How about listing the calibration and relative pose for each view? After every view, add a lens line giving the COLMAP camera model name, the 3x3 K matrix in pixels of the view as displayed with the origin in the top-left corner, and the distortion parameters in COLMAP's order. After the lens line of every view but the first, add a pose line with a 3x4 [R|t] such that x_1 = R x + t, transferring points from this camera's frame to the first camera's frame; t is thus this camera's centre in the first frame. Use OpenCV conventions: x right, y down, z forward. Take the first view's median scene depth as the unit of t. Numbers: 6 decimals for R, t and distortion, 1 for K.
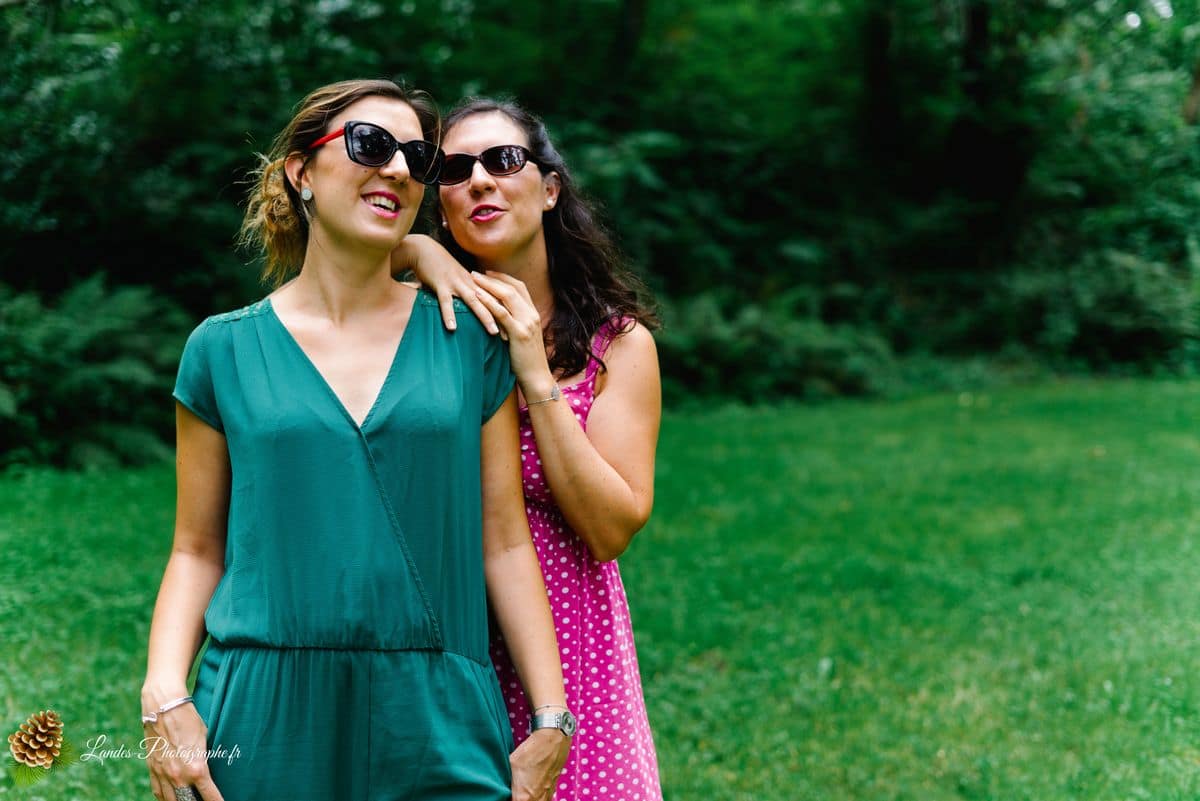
lens RADIAL K [[1776.6, 0, 600.0], [0, 1776.6, 400.5], [0, 0, 1]] dist [0.012327, 0.023927]
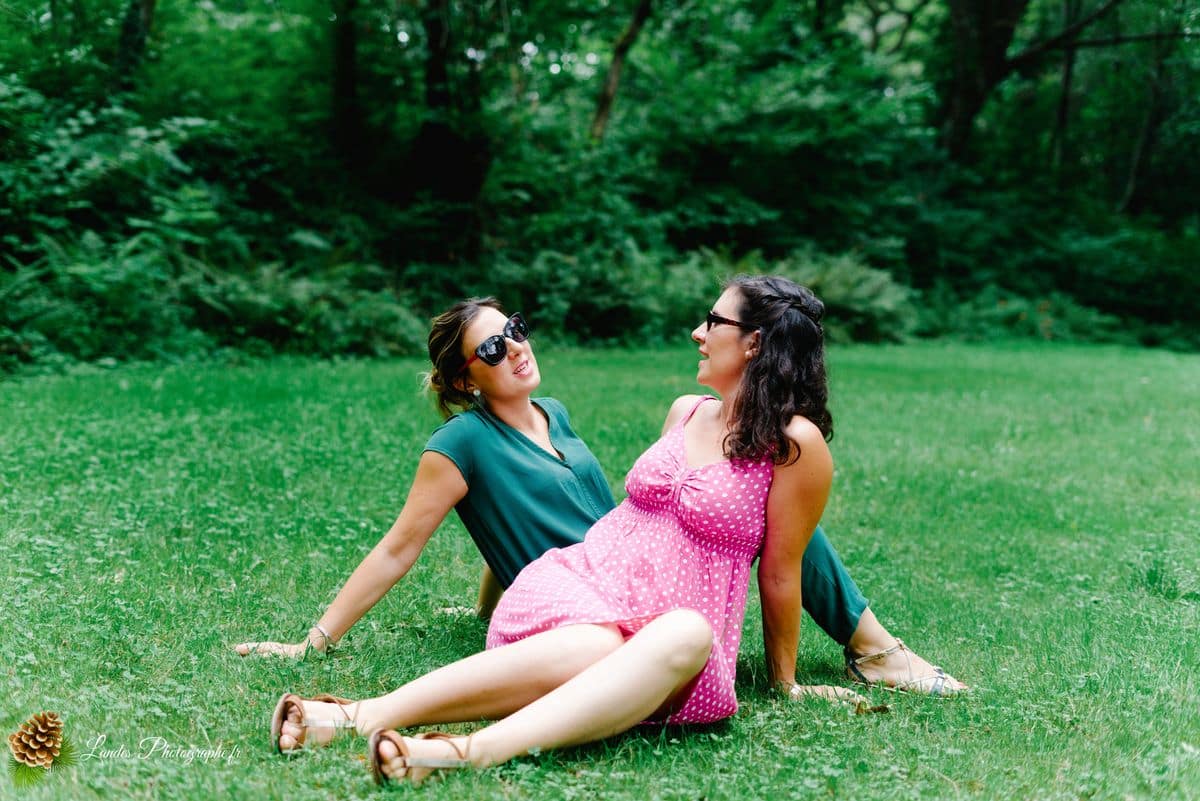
lens RADIAL K [[1776.6, 0, 600.0], [0, 1776.6, 400.5], [0, 0, 1]] dist [0.012327, 0.023927]
pose [[0.919244, -0.022626, 0.393037, -0.197305], [0.035797, 0.999015, -0.026214, 0.061759], [-0.392057, 0.038167, 0.919149, -0.055057]]
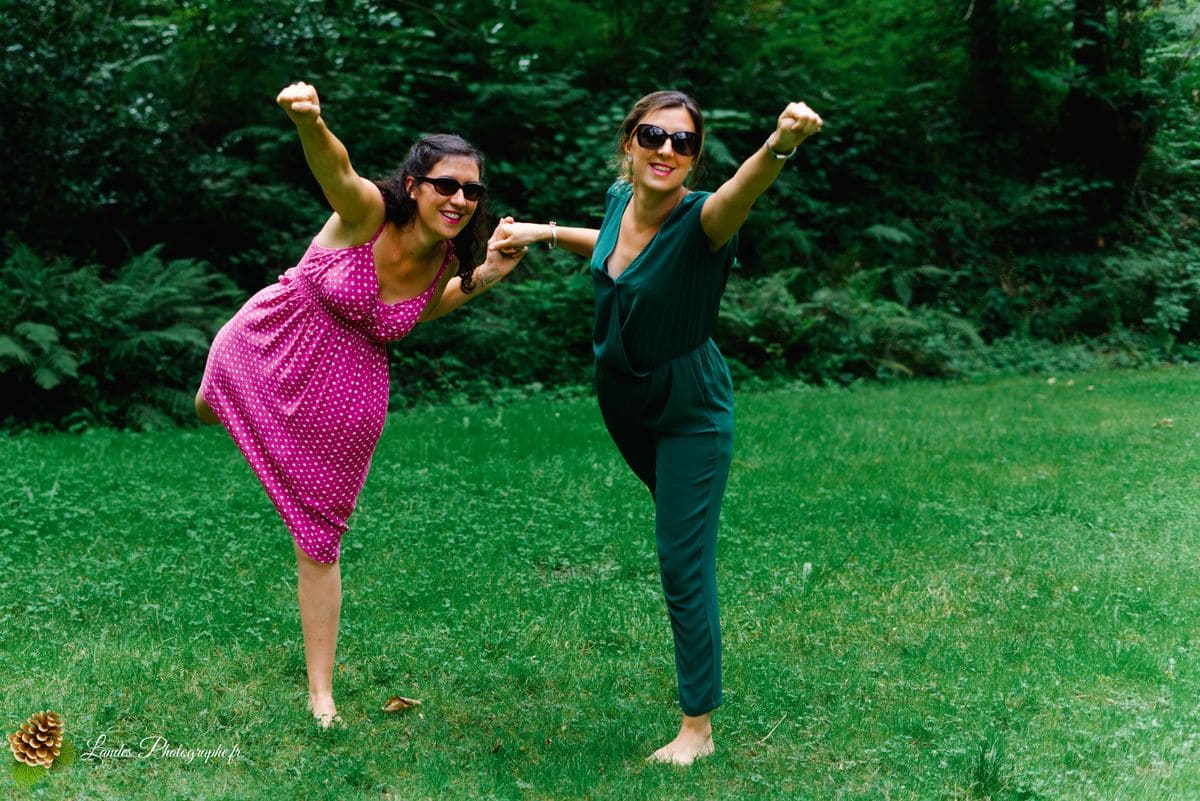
lens RADIAL K [[2067.8, 0, 488.2], [0, 2067.8, 396.2], [0, 0, 1]] dist [-0.002731, 0.001196]
pose [[0.993406, -0.002043, -0.114636, 0.037227], [-0.000529, 0.999749, -0.022402, 0.034884], [0.114653, 0.022315, 0.993155, -0.131718]]
